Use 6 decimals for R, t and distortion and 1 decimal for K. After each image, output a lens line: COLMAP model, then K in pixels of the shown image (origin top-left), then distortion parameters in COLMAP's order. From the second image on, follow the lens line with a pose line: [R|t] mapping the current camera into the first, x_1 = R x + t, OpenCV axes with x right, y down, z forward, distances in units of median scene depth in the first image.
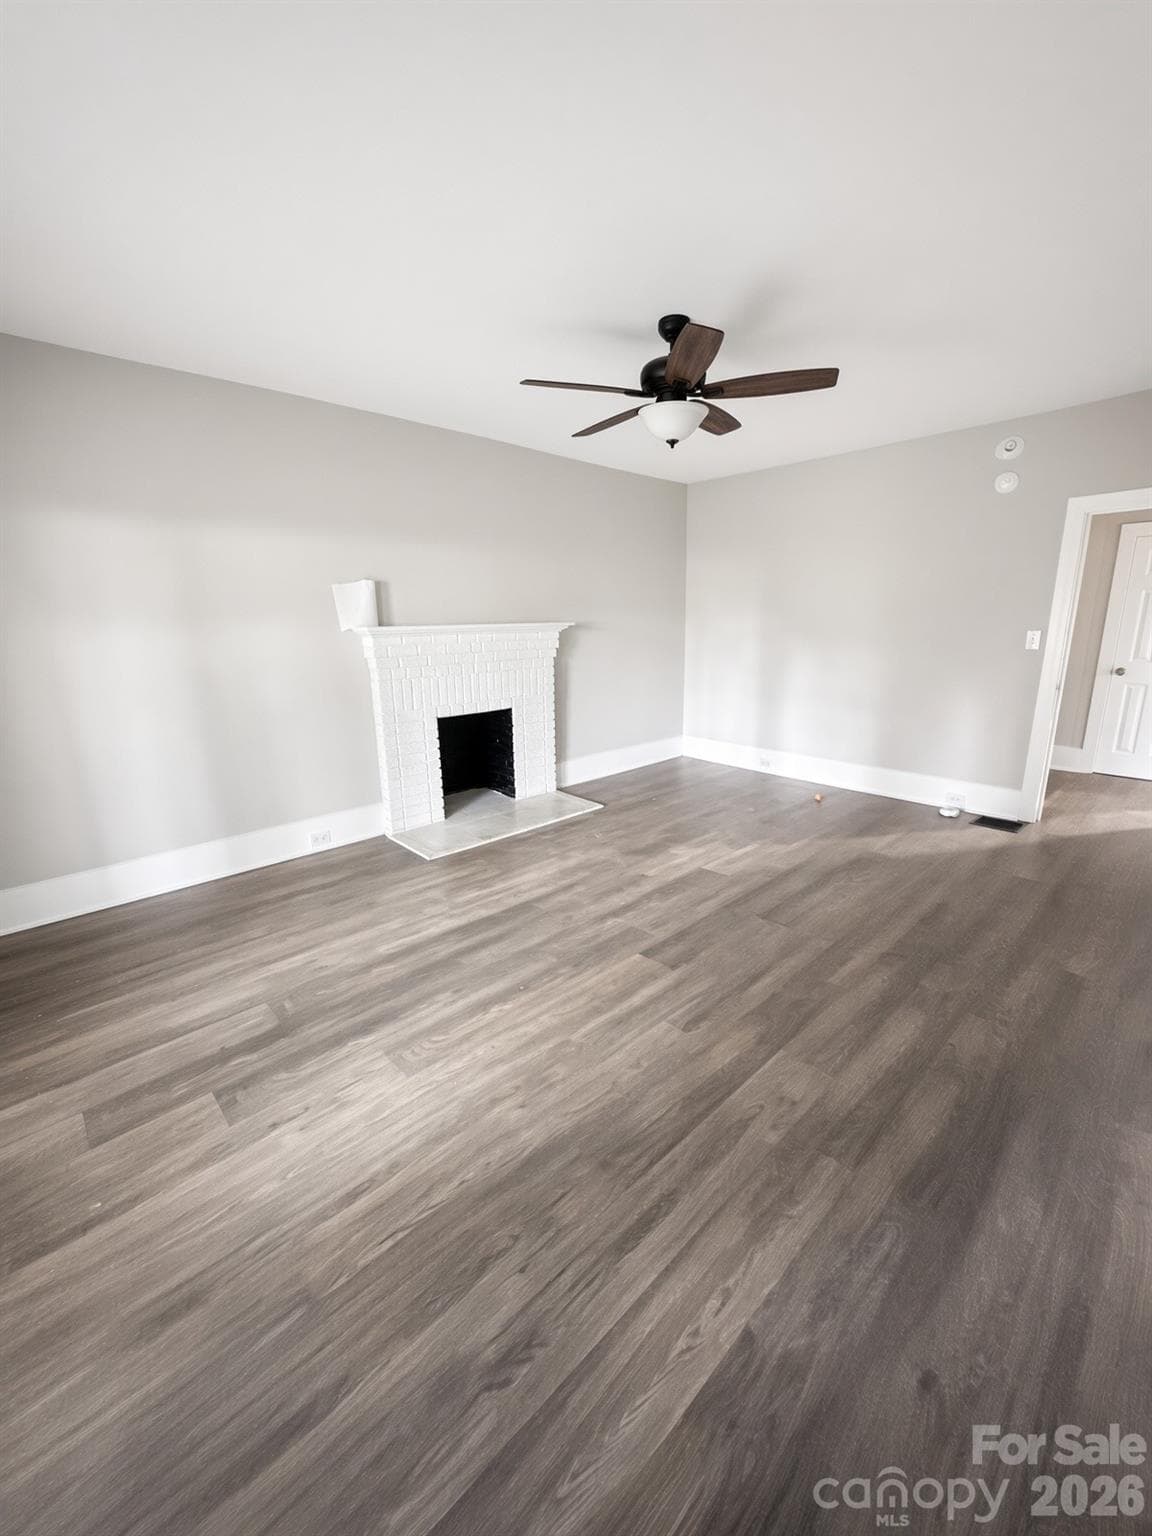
lens RADIAL K [[622.8, 0, 580.5], [0, 622.8, 769.3], [0, 0, 1]] dist [-0.002429, -0.000202]
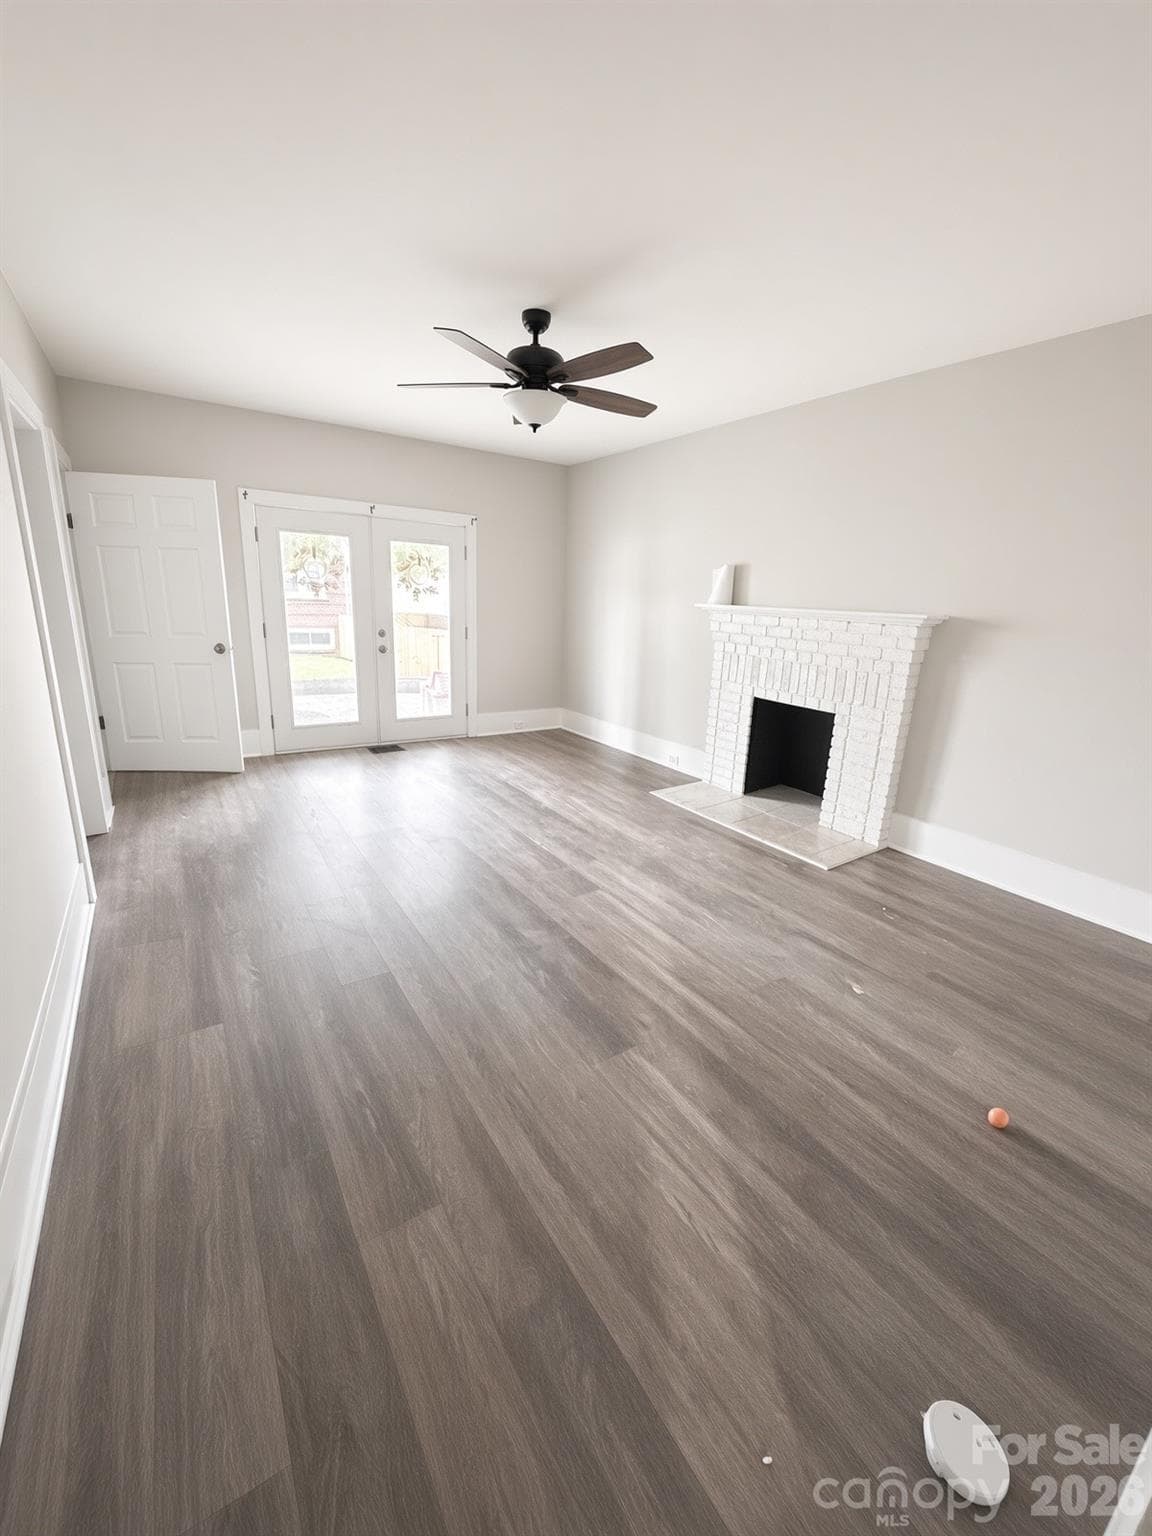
lens RADIAL K [[622.8, 0, 575.4], [0, 622.8, 767.8], [0, 0, 1]] dist [-0.002429, -0.000202]
pose [[-0.190591, 0.267306, -0.944575, 0.909659], [-0.273029, 0.909814, 0.312559, -0.237238], [0.942937, 0.317467, -0.100420, 0.942987]]
